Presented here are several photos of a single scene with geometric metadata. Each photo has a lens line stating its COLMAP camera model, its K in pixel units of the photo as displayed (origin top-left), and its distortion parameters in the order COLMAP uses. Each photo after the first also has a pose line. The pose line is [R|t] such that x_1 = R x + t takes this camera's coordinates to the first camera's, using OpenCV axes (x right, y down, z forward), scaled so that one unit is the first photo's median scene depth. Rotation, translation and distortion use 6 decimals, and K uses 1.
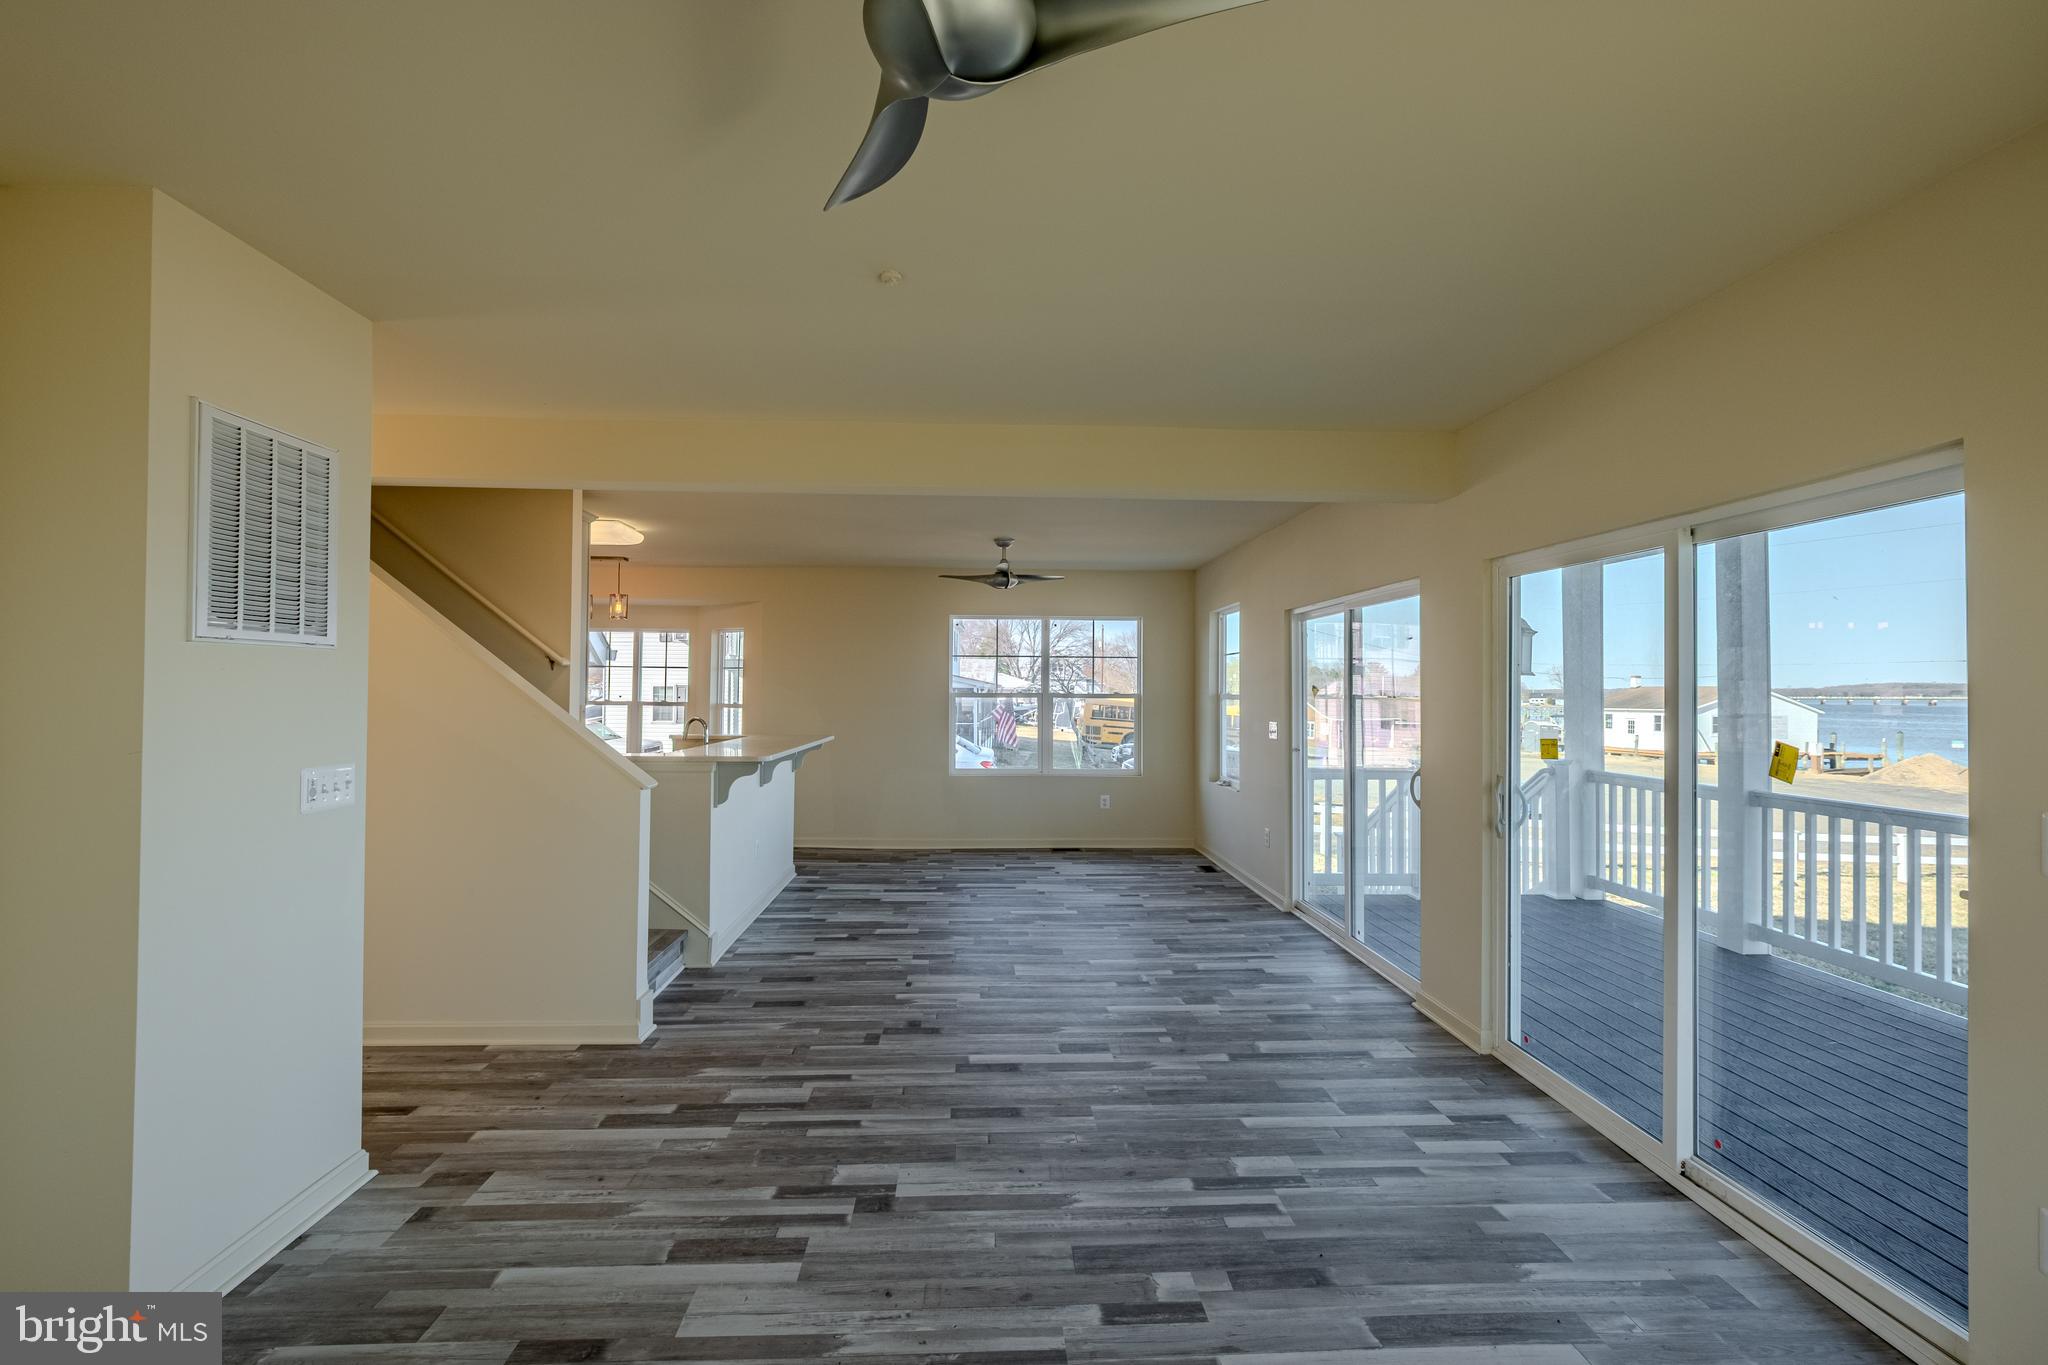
lens RADIAL K [[890.4, 0, 1010.0], [0, 890.4, 686.3], [0, 0, 1]] dist [0.000284, -0.001834]
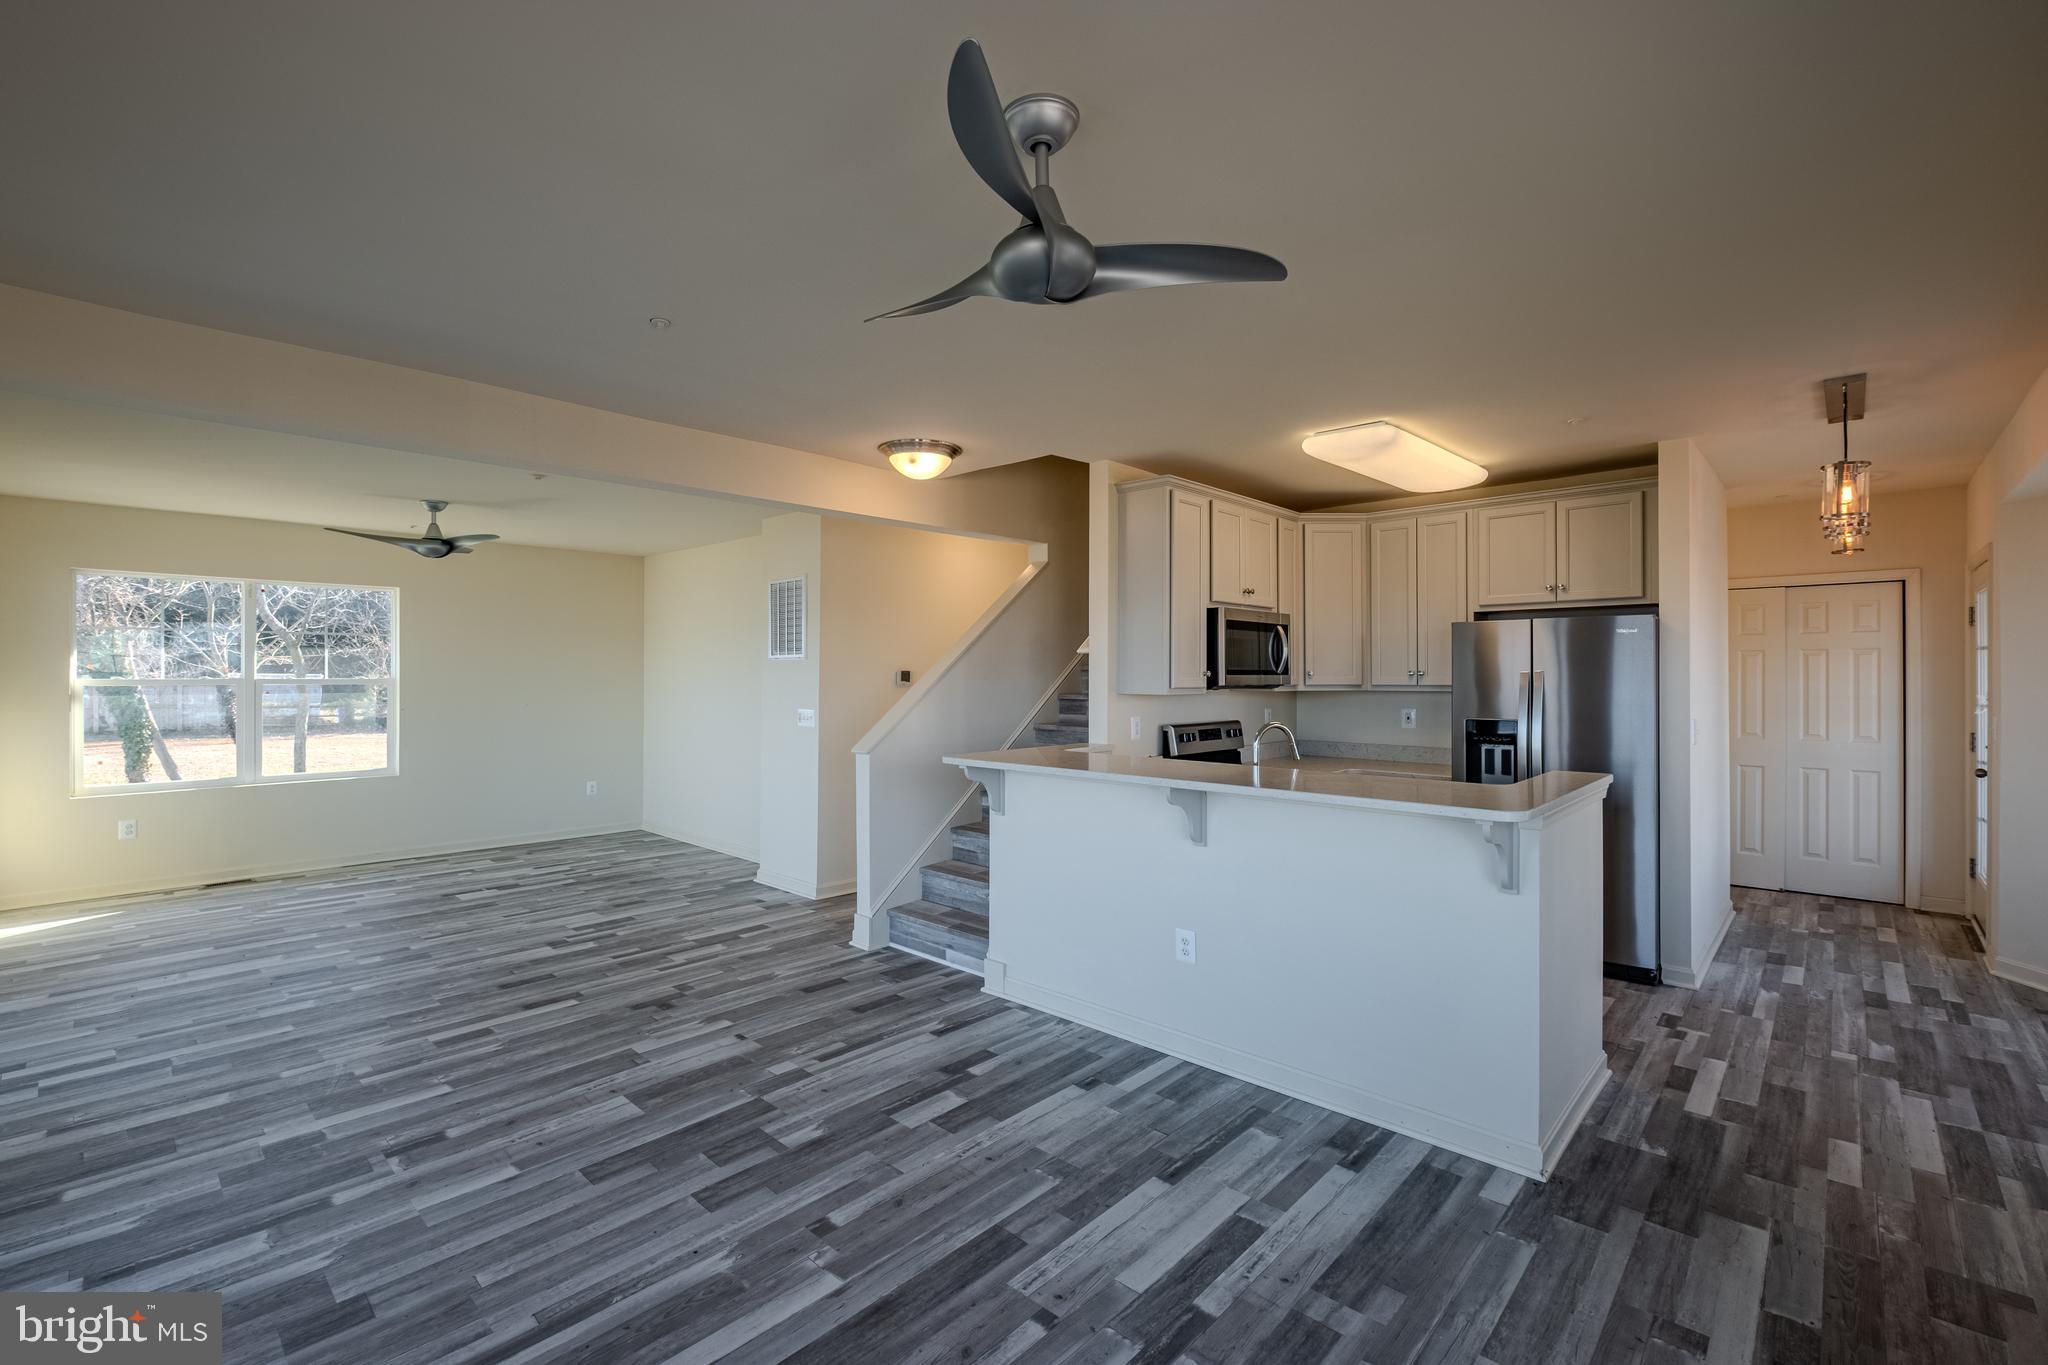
lens RADIAL K [[890.4, 0, 1002.0], [0, 890.4, 670.6], [0, 0, 1]] dist [0.000284, -0.001834]
pose [[-0.724381, -0.009801, -0.689330, 0.365896], [-0.001909, 0.999924, -0.012211, 0.013040], [0.689397, -0.007529, -0.724345, 2.321946]]
